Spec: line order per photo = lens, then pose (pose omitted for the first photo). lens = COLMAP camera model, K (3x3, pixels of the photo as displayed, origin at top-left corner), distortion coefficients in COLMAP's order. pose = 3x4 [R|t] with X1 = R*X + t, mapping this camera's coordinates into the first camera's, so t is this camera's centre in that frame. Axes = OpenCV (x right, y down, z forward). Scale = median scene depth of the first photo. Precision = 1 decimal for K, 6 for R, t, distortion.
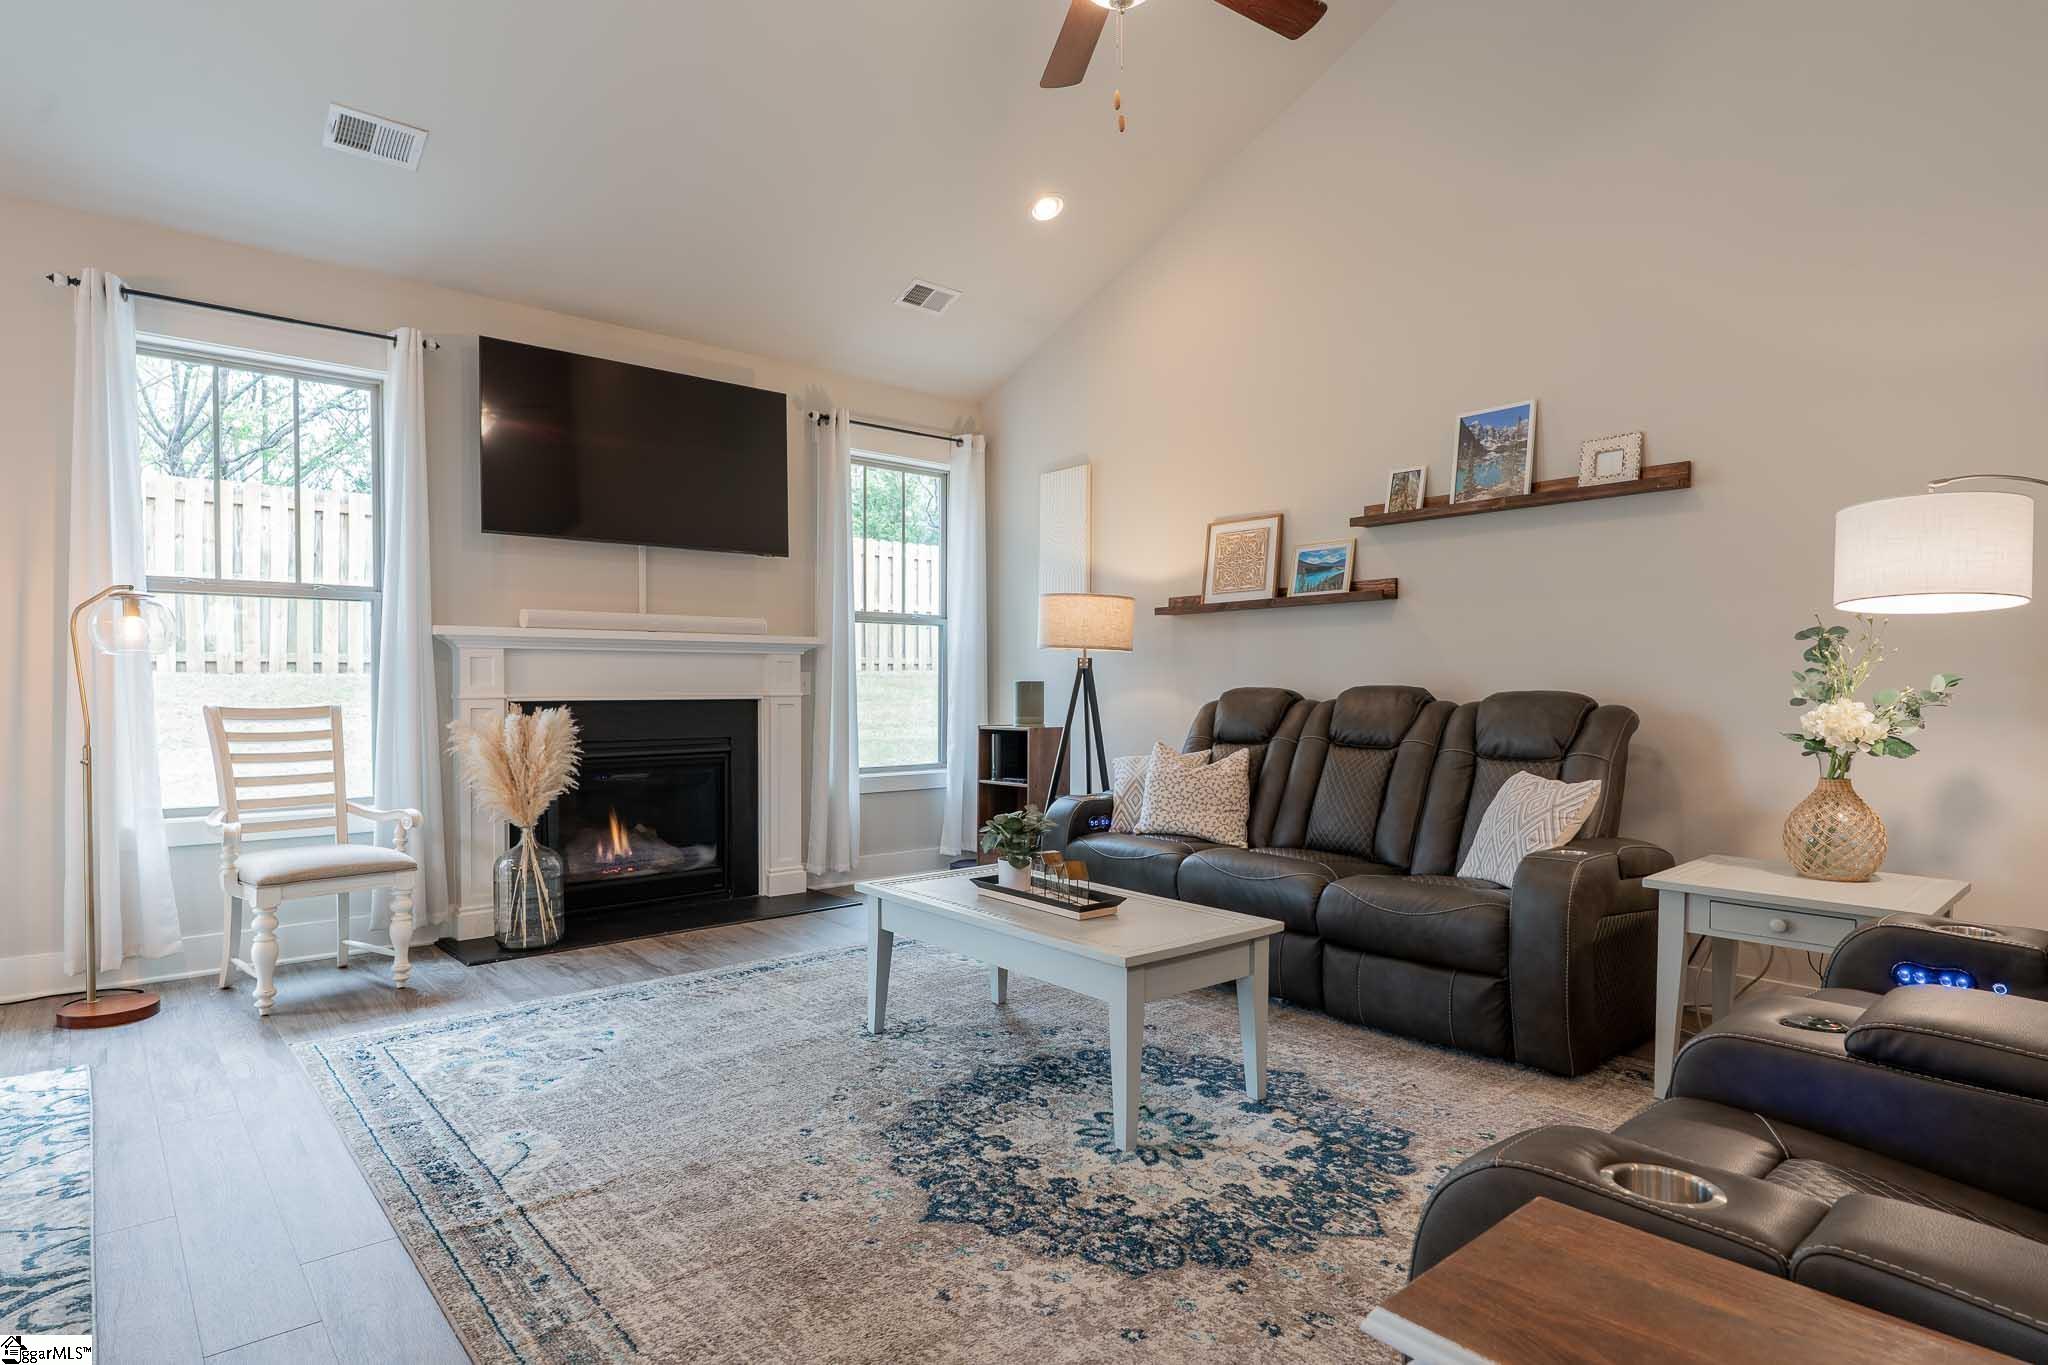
lens RADIAL K [[1118.1, 0, 1028.6], [0, 1118.1, 683.2], [0, 0, 1]] dist [-0.003464, -0.000371]
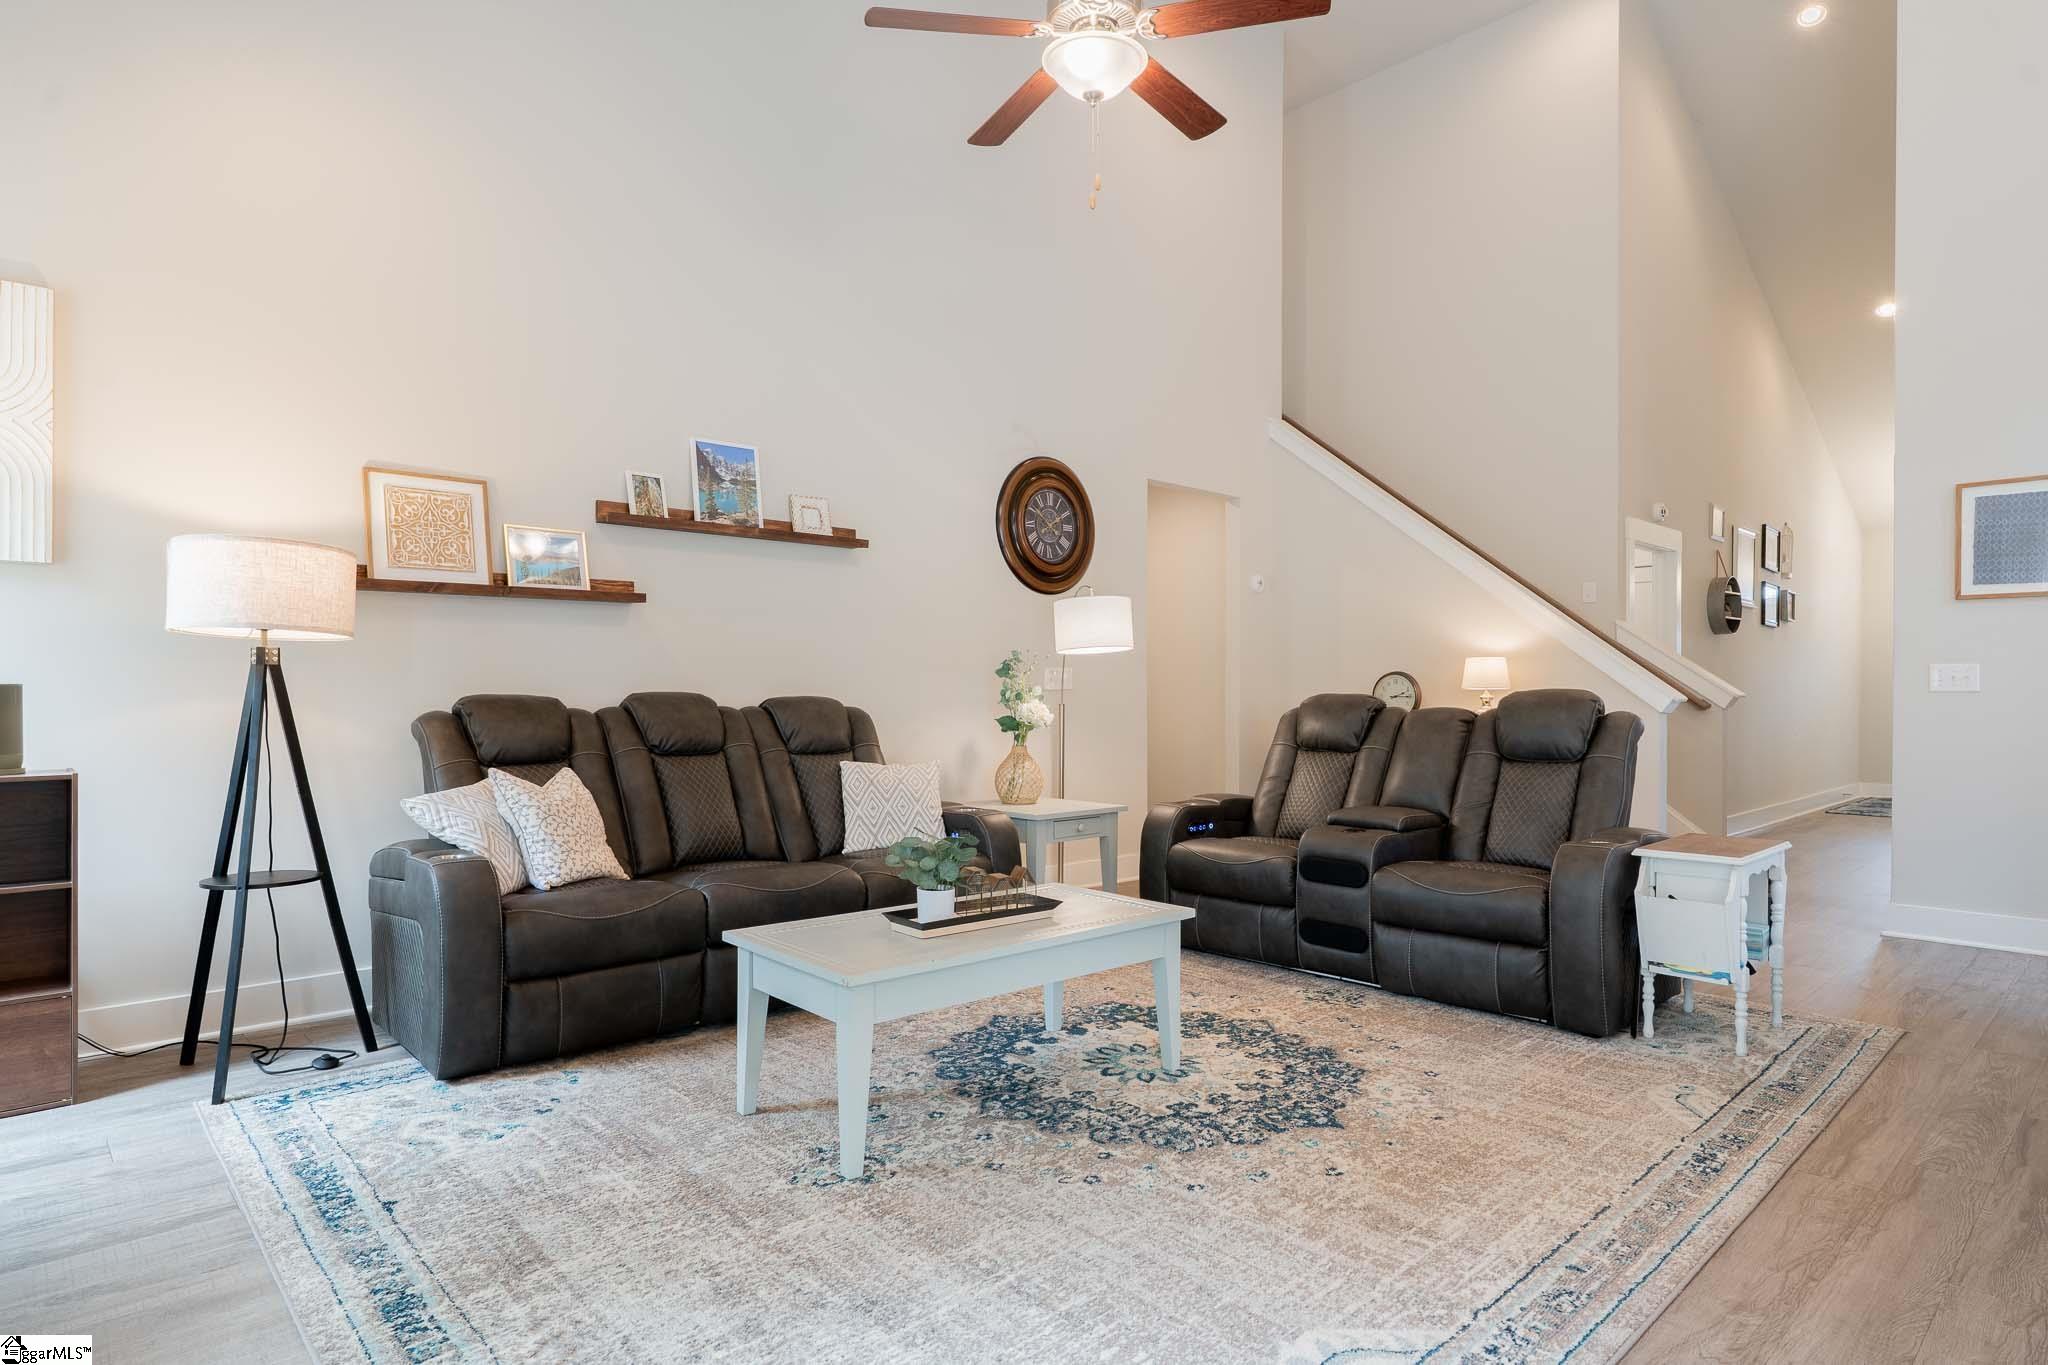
lens RADIAL K [[1118.1, 0, 1010.2], [0, 1118.1, 692.2], [0, 0, 1]] dist [-0.003464, -0.000371]
pose [[-0.041841, -0.002971, 0.999120, -1.110954], [-0.004579, 0.999986, 0.002782, -0.003470], [-0.999114, -0.004458, -0.041854, 1.200259]]
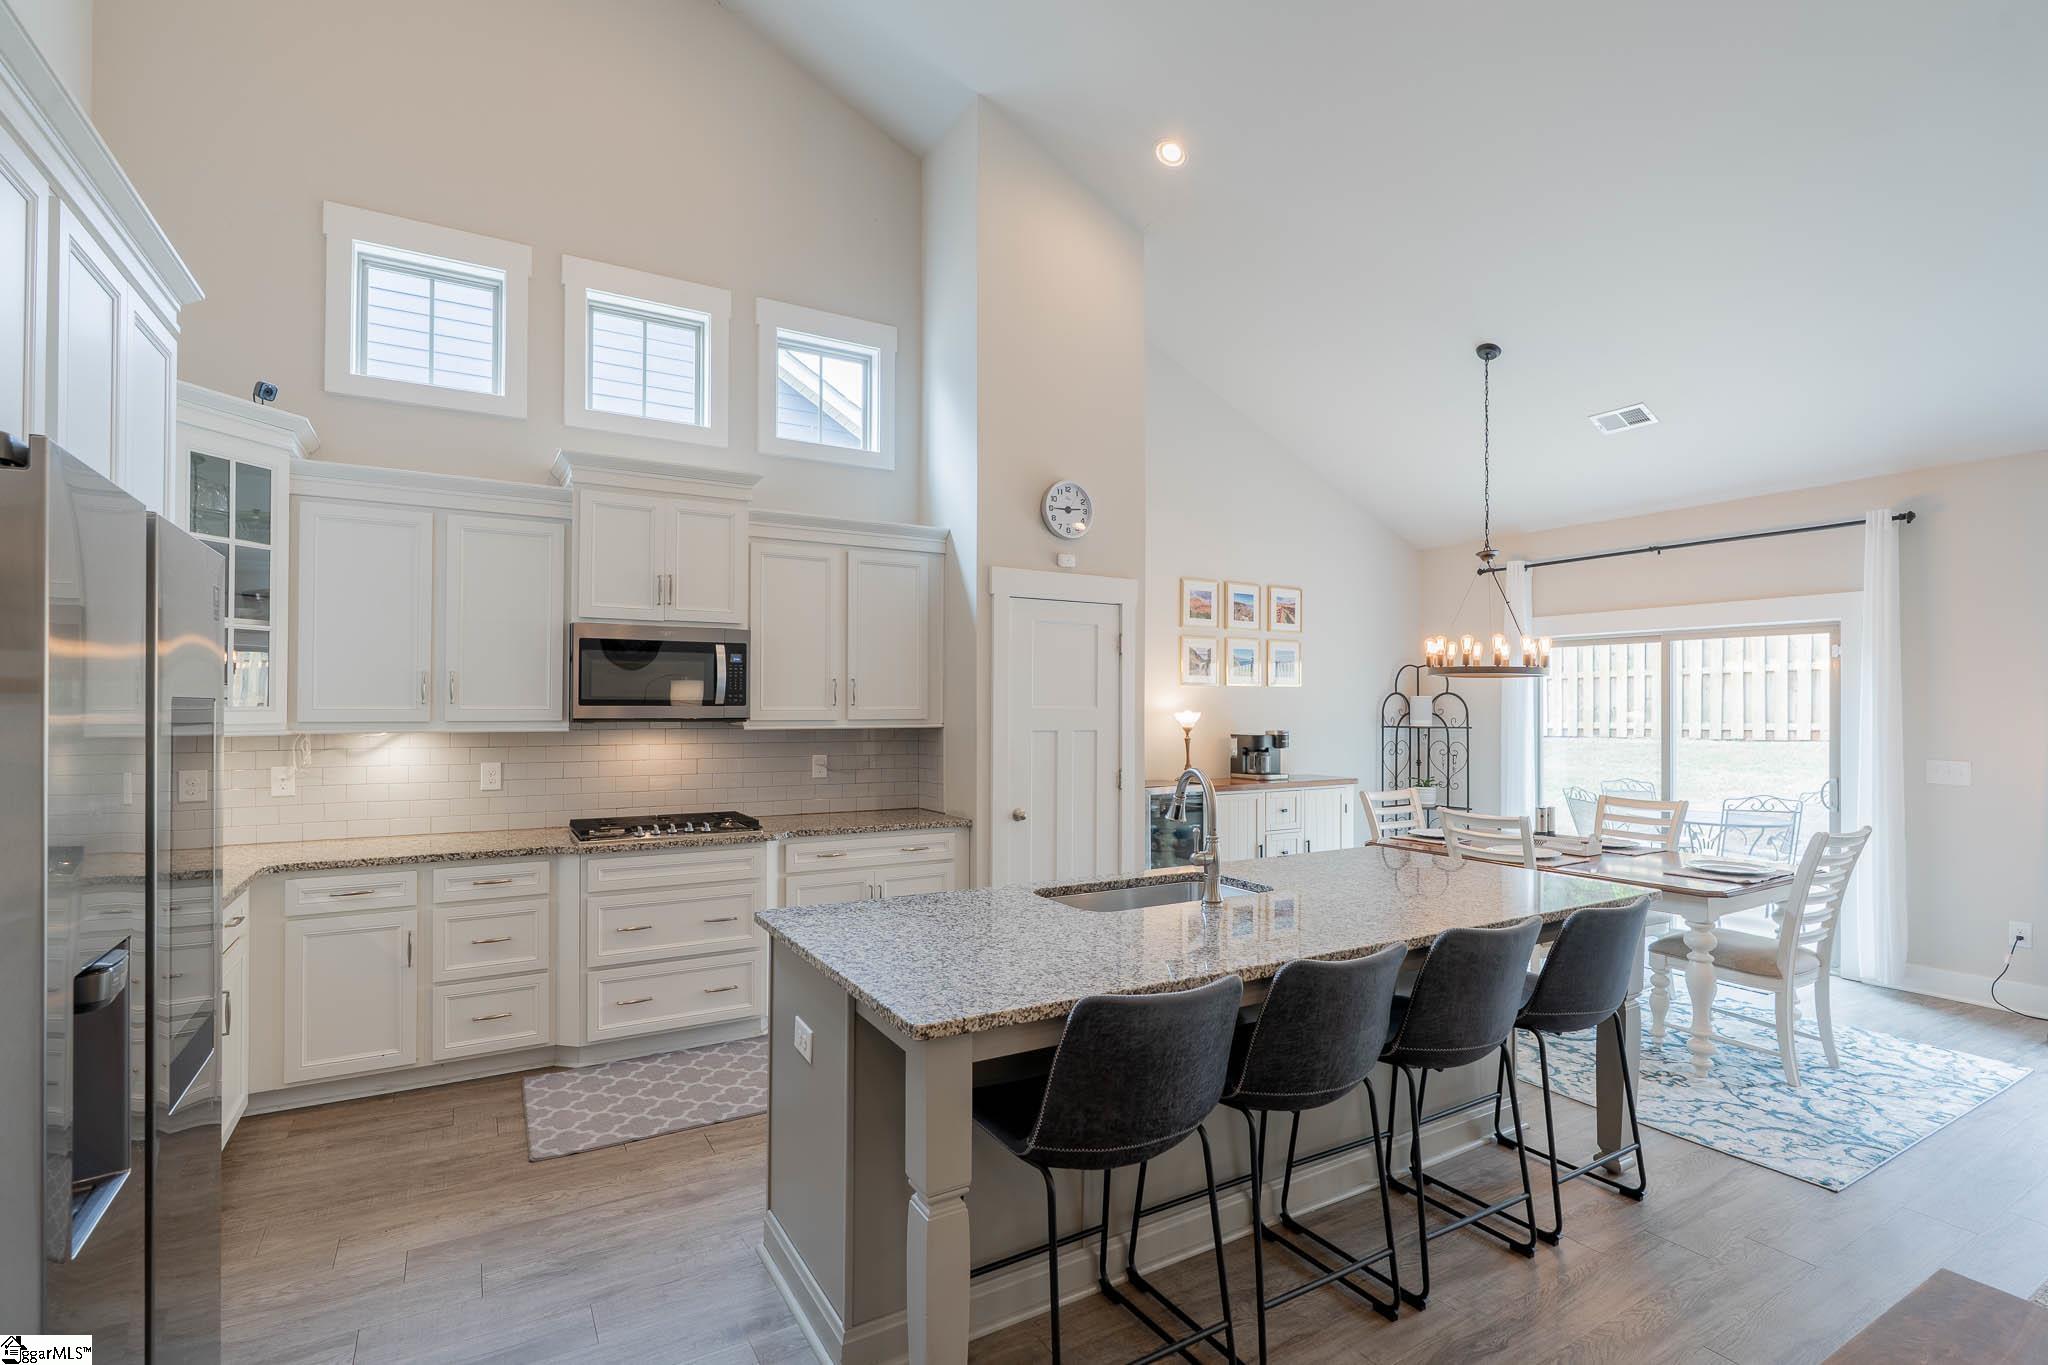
lens RADIAL K [[926.5, 0, 991.8], [0, 926.5, 715.1], [0, 0, 1]] dist [0.003386, -0.001175]
pose [[-0.201572, 0.000306, -0.979474, 0.639366], [0.003100, 0.999995, -0.000326, -0.133130], [0.979469, -0.003102, -0.201572, -0.111530]]
